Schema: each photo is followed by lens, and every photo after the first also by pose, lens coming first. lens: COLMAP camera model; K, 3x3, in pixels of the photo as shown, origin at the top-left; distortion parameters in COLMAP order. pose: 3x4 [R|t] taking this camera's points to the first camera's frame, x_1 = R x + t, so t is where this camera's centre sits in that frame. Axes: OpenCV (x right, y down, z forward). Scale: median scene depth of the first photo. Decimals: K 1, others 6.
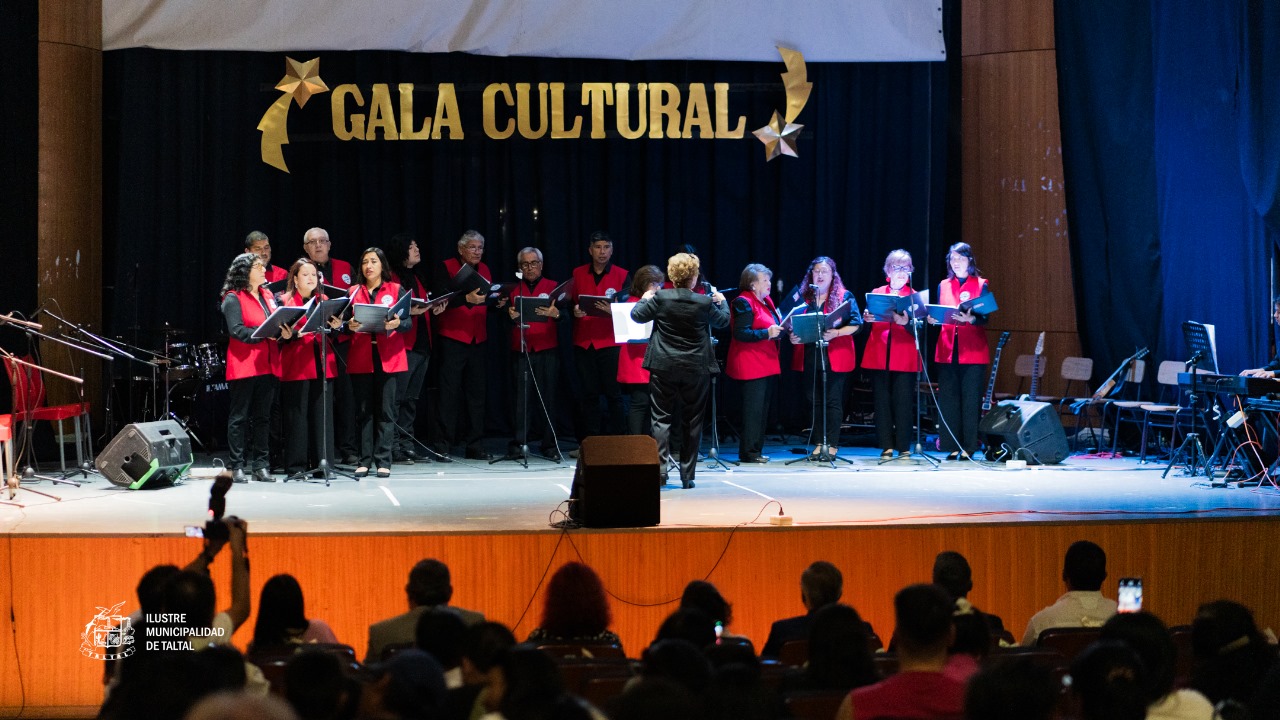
lens RADIAL K [[3022.5, 0, 642.8], [0, 3022.5, 351.5], [0, 0, 1]] dist [0.001785, 0.000000]
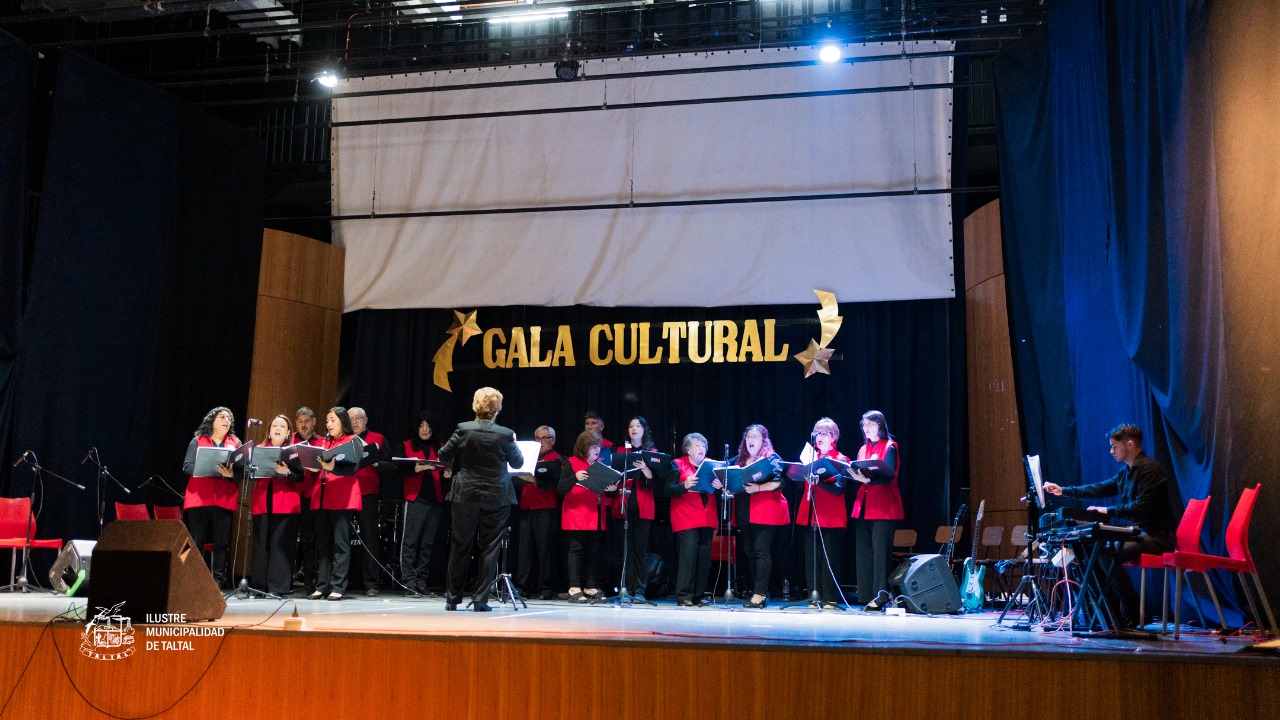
lens RADIAL K [[1311.4, 0, 641.1], [0, 1311.4, 364.0], [0, 0, 1]] dist [-0.011457, 0.000000]
pose [[0.925836, -0.038050, -0.376005, 0.188956], [-0.032028, 0.983440, -0.178381, 0.032486], [0.376566, 0.177194, 0.909286, 0.482182]]
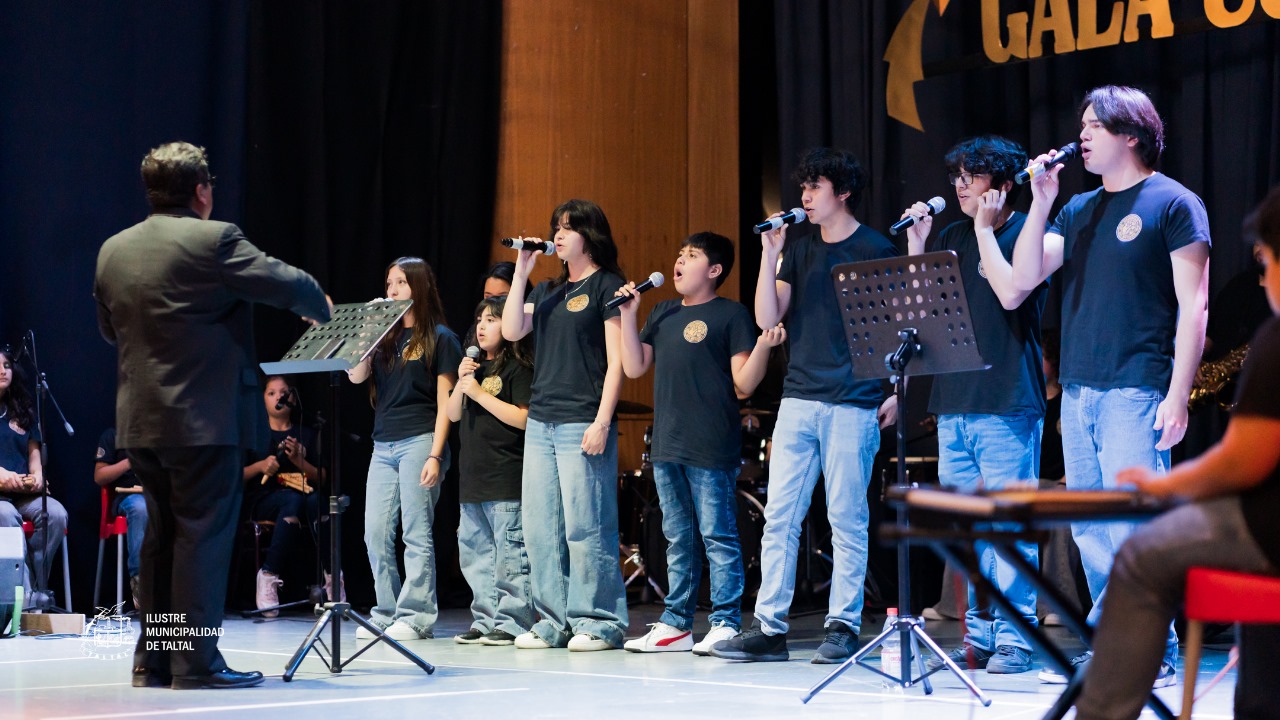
lens RADIAL K [[3022.5, 0, 625.2], [0, 3022.5, 363.4], [0, 0, 1]] dist [0.001785, 0.000000]
pose [[0.532467, -0.032706, -0.845819, 0.330212], [-0.023713, 0.998285, -0.053530, 0.016151], [0.846118, 0.048560, 0.530778, 0.651105]]
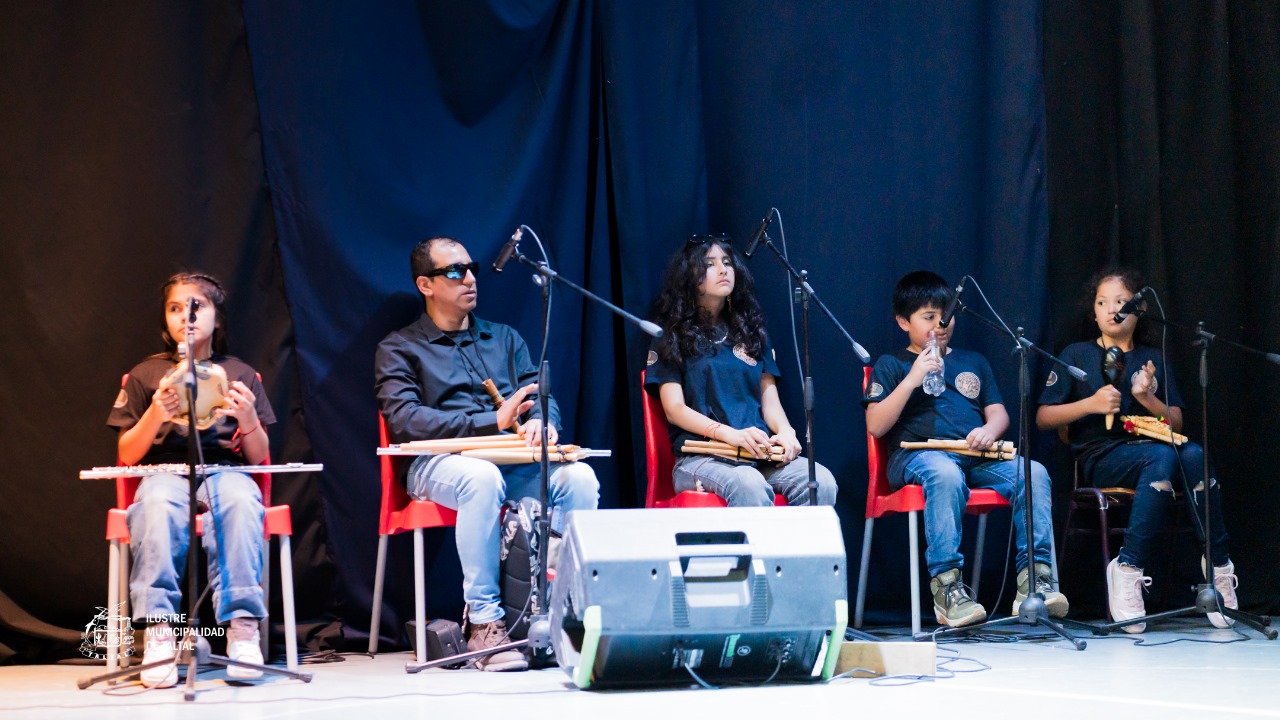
lens RADIAL K [[3022.5, 0, 641.1], [0, 3022.5, 359.8], [0, 0, 1]] dist [0.001785, 0.000000]
pose [[0.438457, -0.032741, -0.898156, 0.135632], [-0.005589, 0.999218, -0.039153, 0.016025], [0.898735, 0.022187, 0.437931, 0.675726]]
